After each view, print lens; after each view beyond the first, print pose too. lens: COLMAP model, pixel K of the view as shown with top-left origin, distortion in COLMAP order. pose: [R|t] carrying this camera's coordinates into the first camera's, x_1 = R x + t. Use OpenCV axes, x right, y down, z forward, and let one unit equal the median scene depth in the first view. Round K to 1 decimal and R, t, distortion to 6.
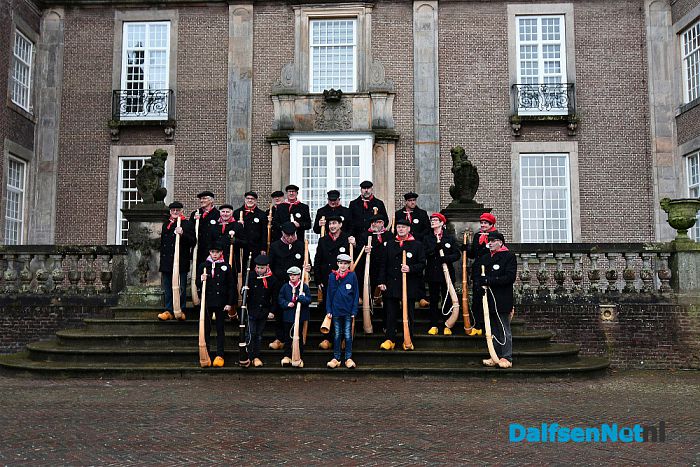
lens RADIAL K [[632.3, 0, 350.0], [0, 632.3, 233.5], [0, 0, 1]] dist [0.003880, -0.000395]
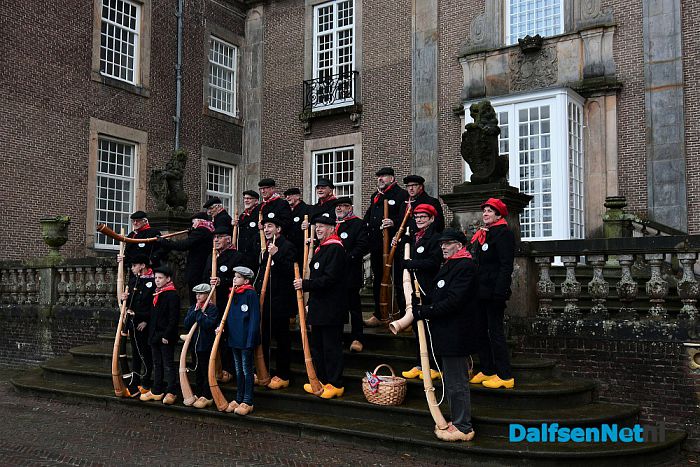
lens RADIAL K [[706.9, 0, 350.0], [0, 706.9, 233.5], [0, 0, 1]] dist [0.006229, 0.001664]
pose [[0.840724, -0.039171, -0.540045, 0.244766], [0.050516, 0.998704, 0.006203, -0.003404], [0.539102, -0.032496, 0.841613, 0.144937]]
